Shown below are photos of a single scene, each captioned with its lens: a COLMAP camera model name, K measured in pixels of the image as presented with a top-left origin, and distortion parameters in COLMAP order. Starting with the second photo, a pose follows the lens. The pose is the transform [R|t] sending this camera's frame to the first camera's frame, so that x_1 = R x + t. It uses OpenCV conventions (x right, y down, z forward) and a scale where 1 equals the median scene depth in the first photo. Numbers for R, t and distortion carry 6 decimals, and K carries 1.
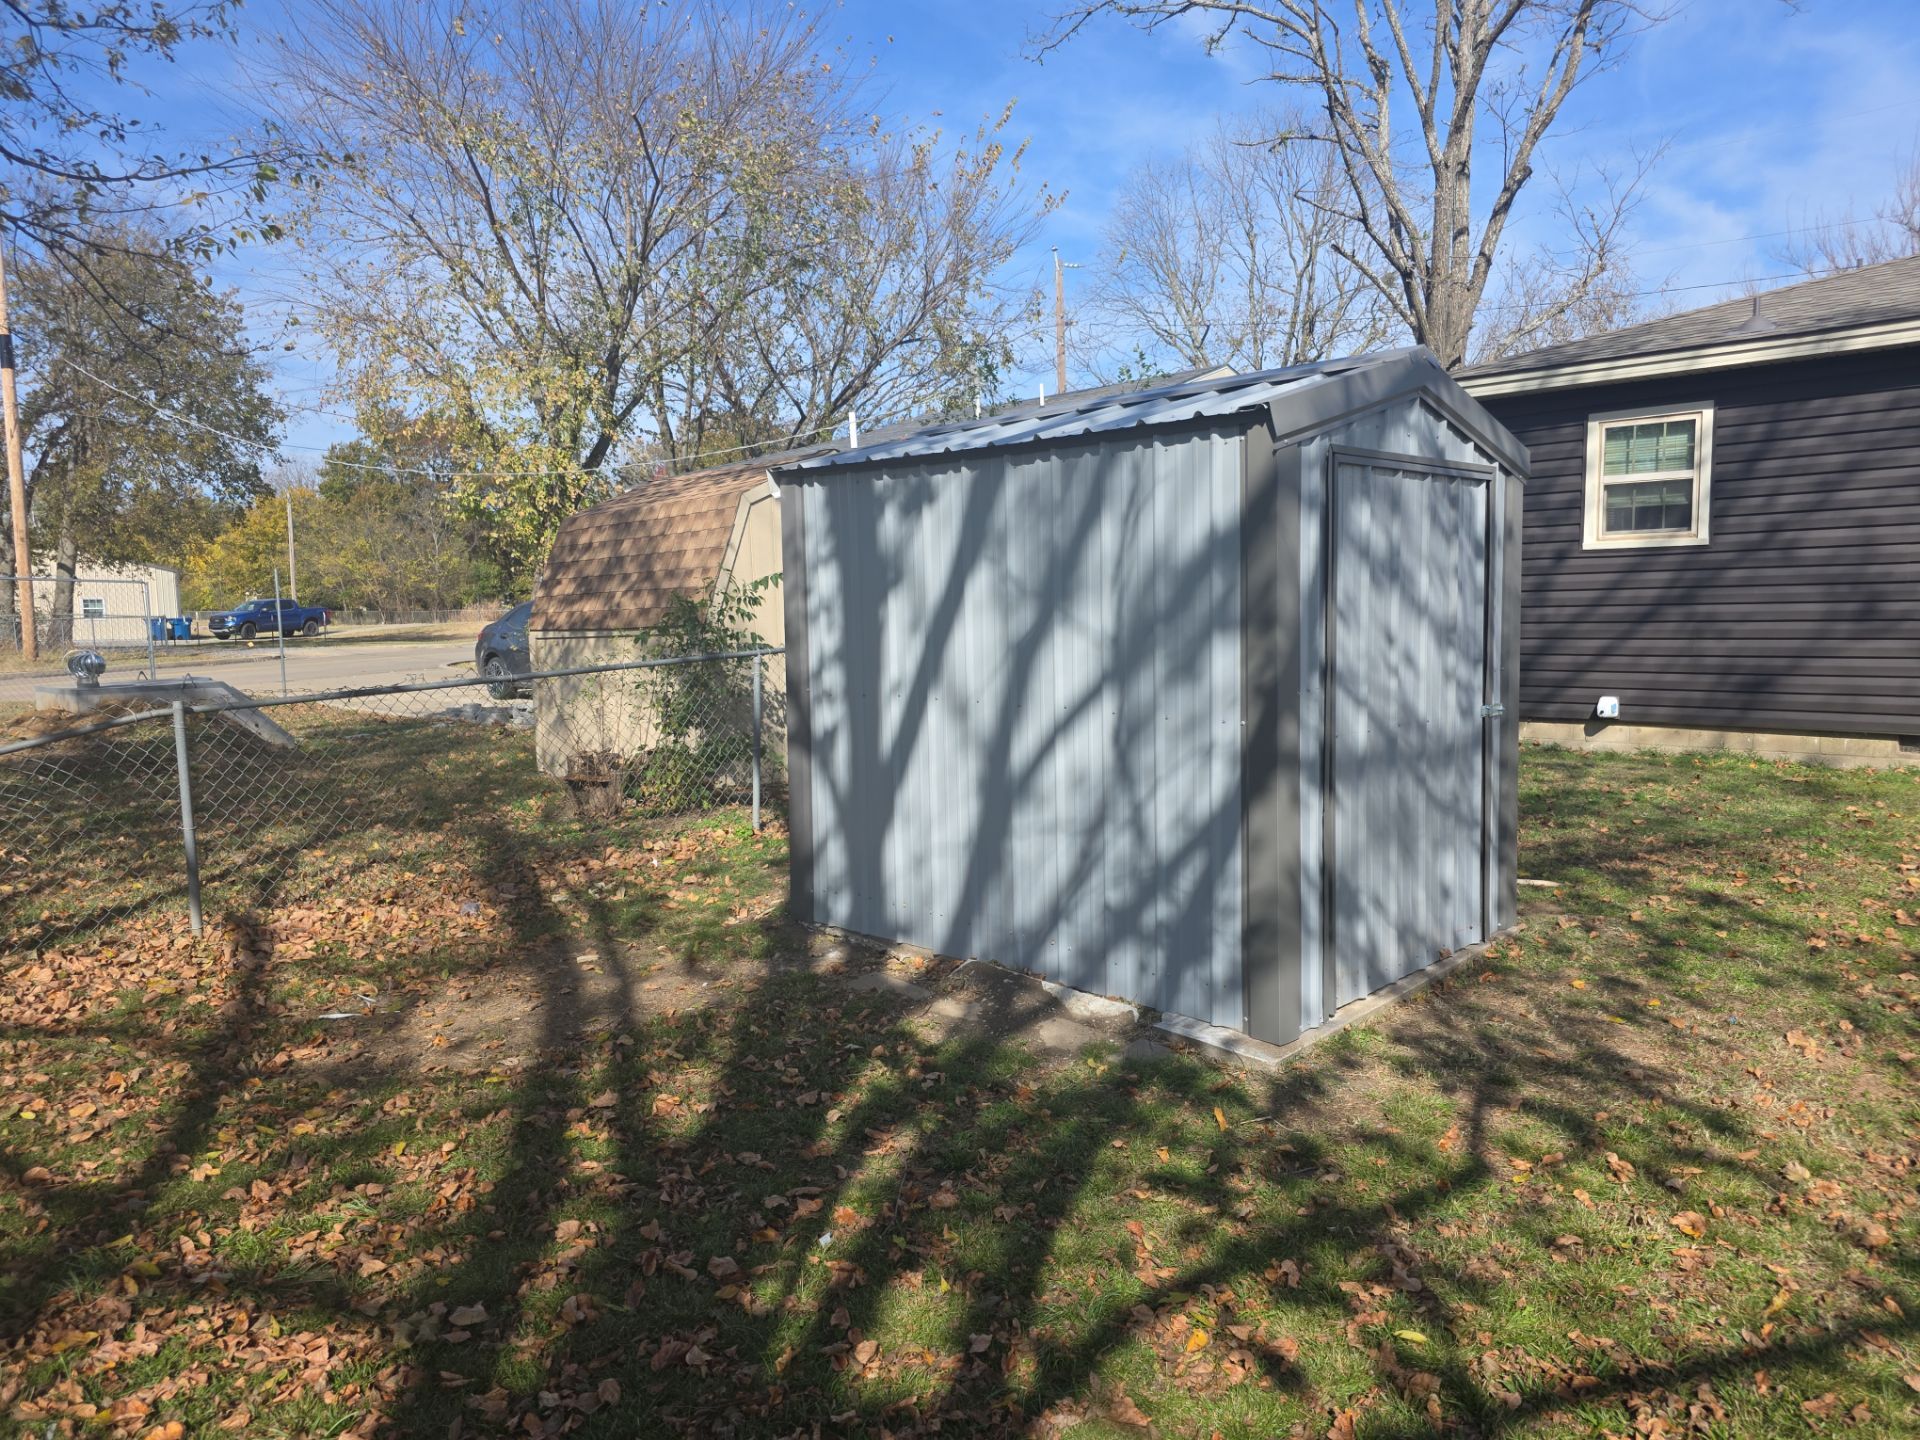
lens RADIAL K [[1262.0, 0, 963.3], [0, 1262.0, 708.0], [0, 0, 1]] dist [0.043266, -0.044914]
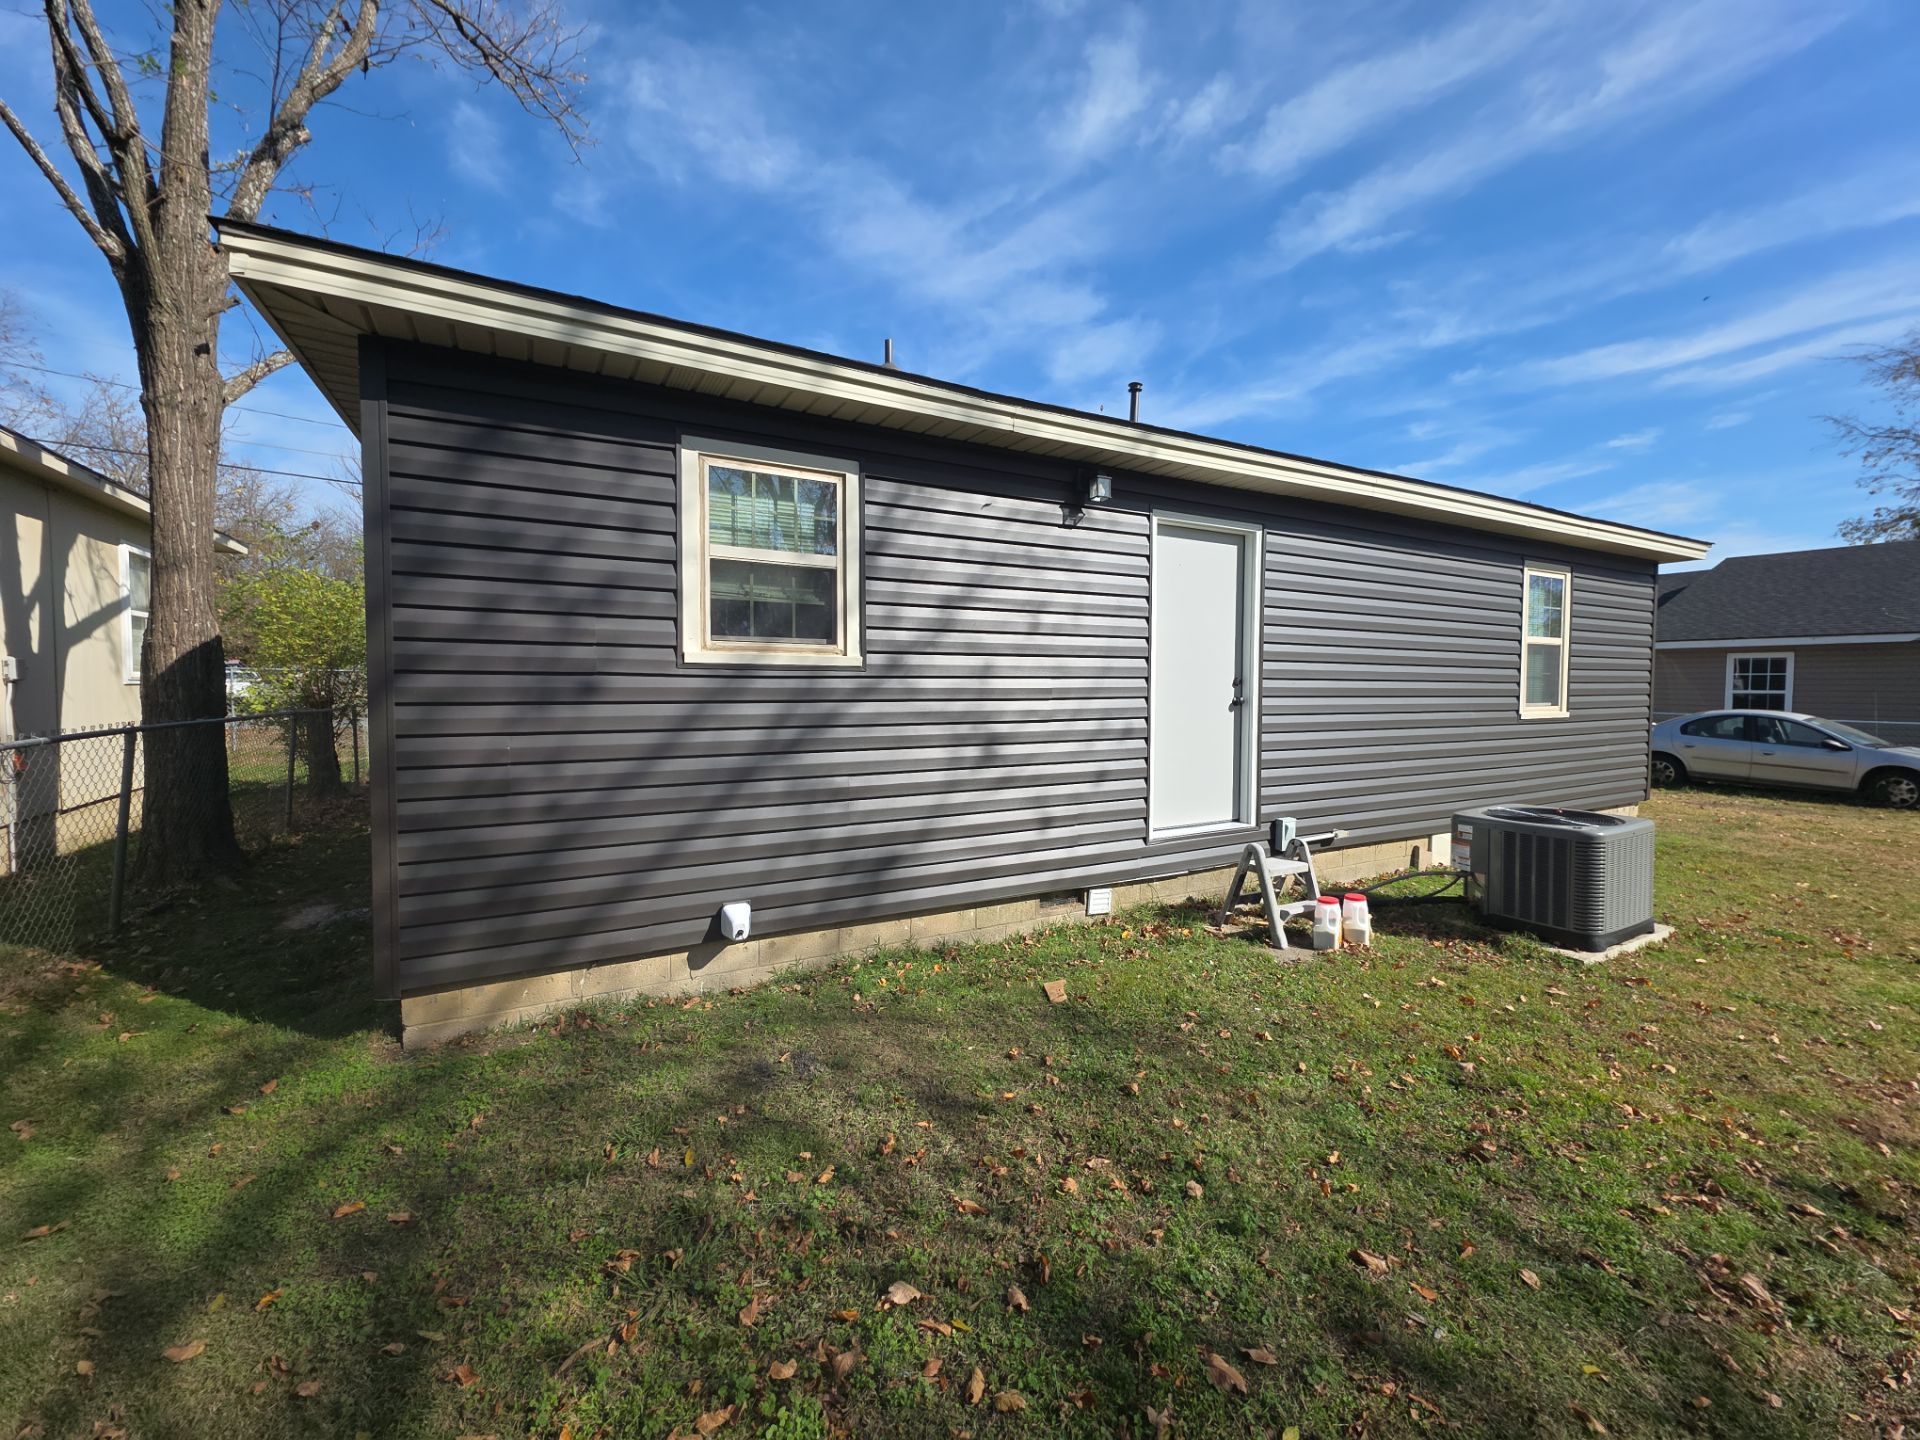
lens RADIAL K [[767.2, 0, 966.4], [0, 767.2, 722.9], [0, 0, 1]] dist [0.000218, -0.000037]
pose [[0.301936, -0.029989, 0.952856, 0.195443], [0.066449, 0.997736, 0.010346, -0.096232], [-0.951010, 0.060192, 0.303245, 0.805094]]
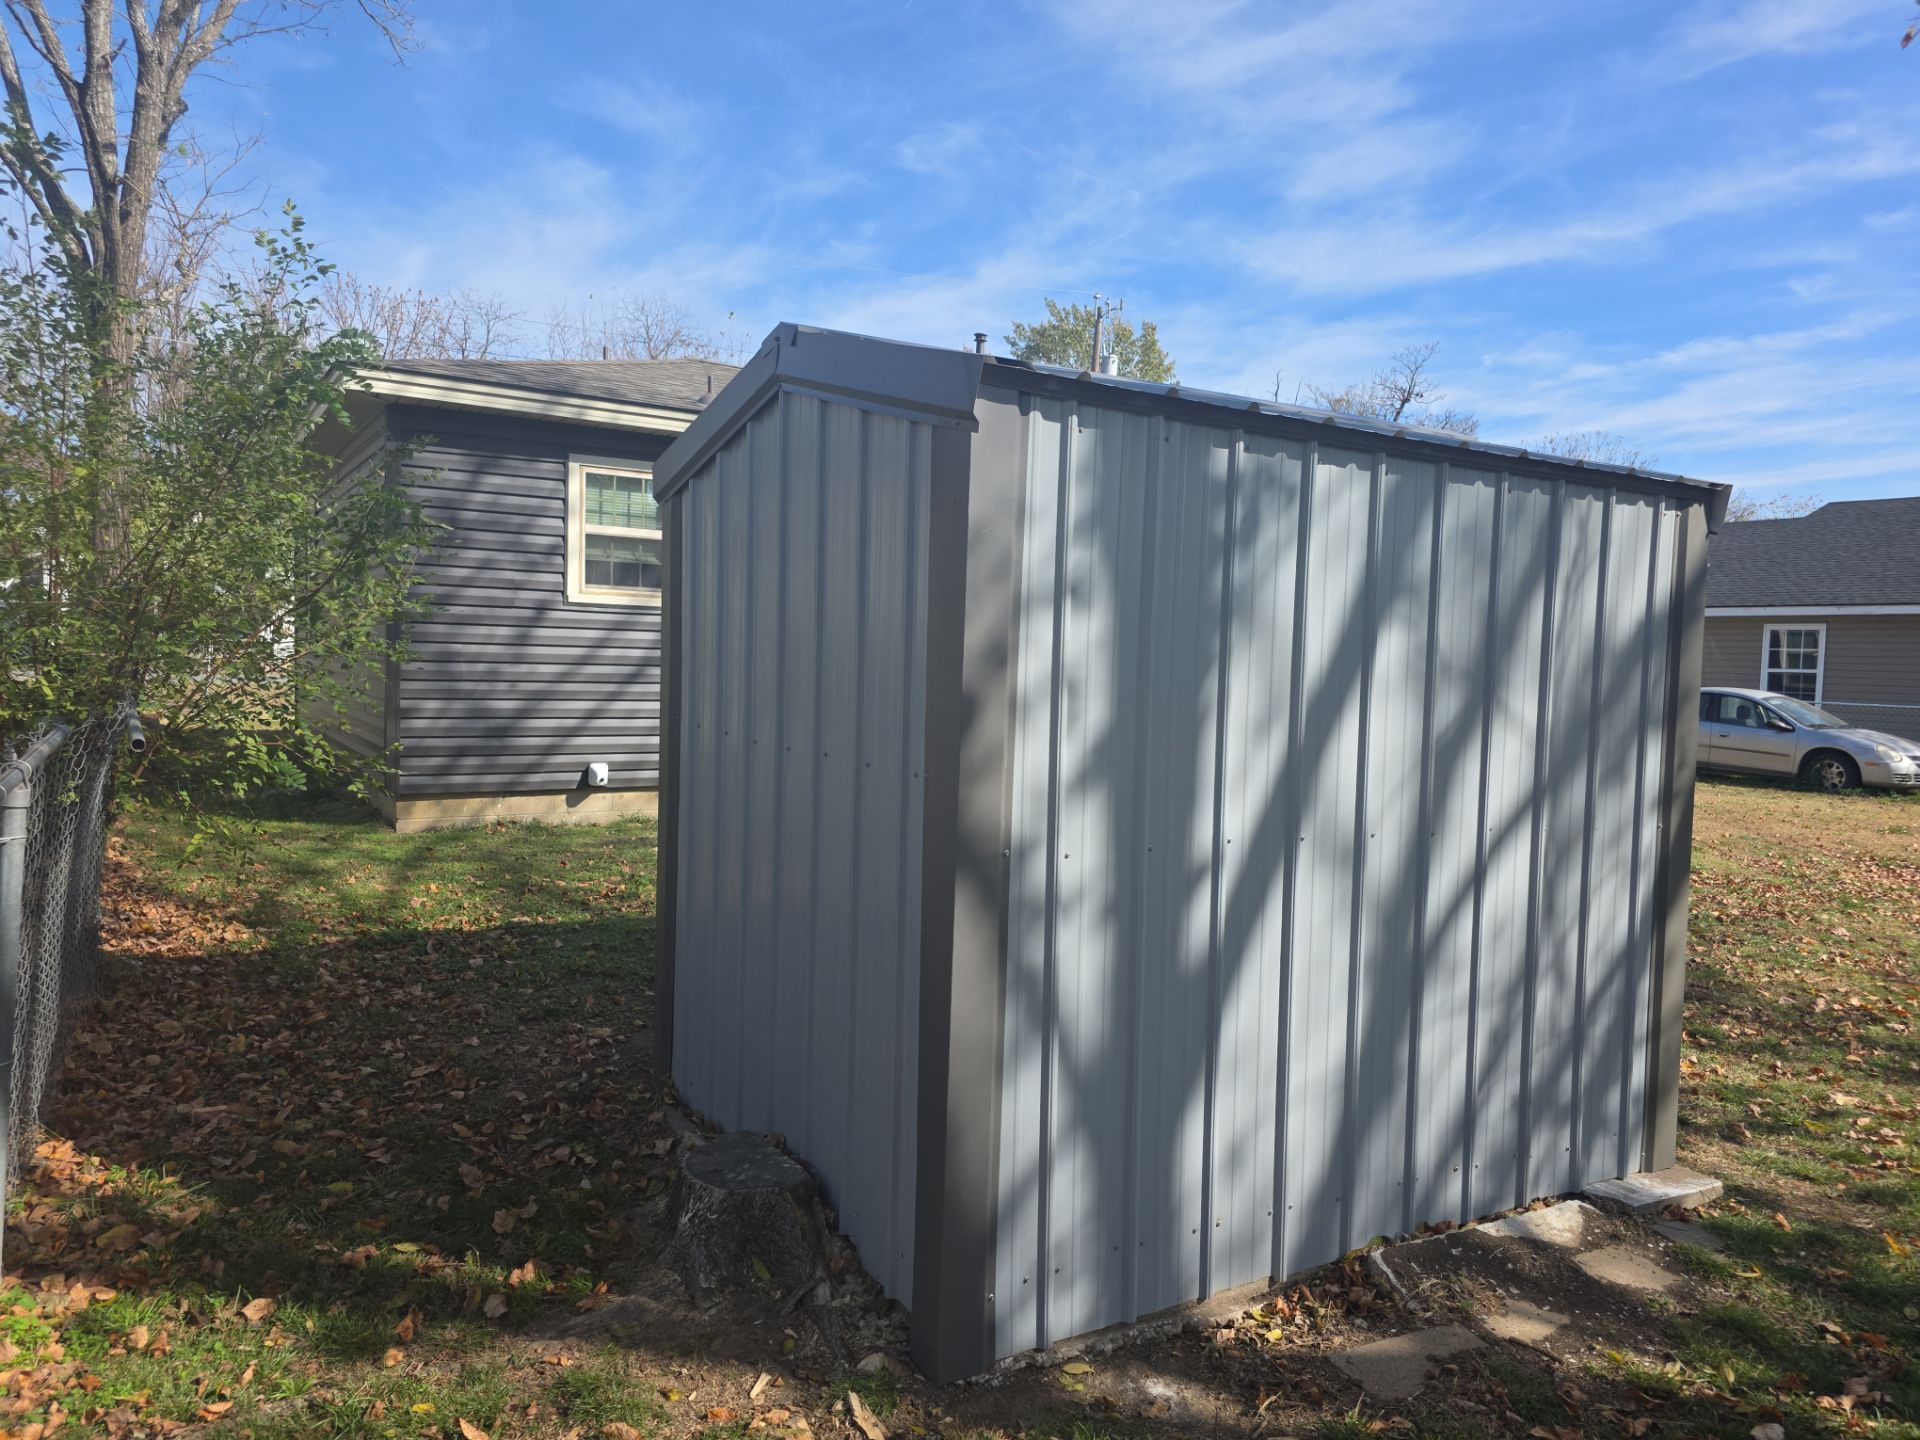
lens RADIAL K [[1262.0, 0, 953.0], [0, 1262.0, 737.9], [0, 0, 1]] dist [0.043266, -0.044914]
pose [[0.258743, -0.039171, 0.965152, -0.331762], [0.045496, 0.998563, 0.028330, -0.042864], [-0.964874, 0.036580, 0.260153, 0.527997]]
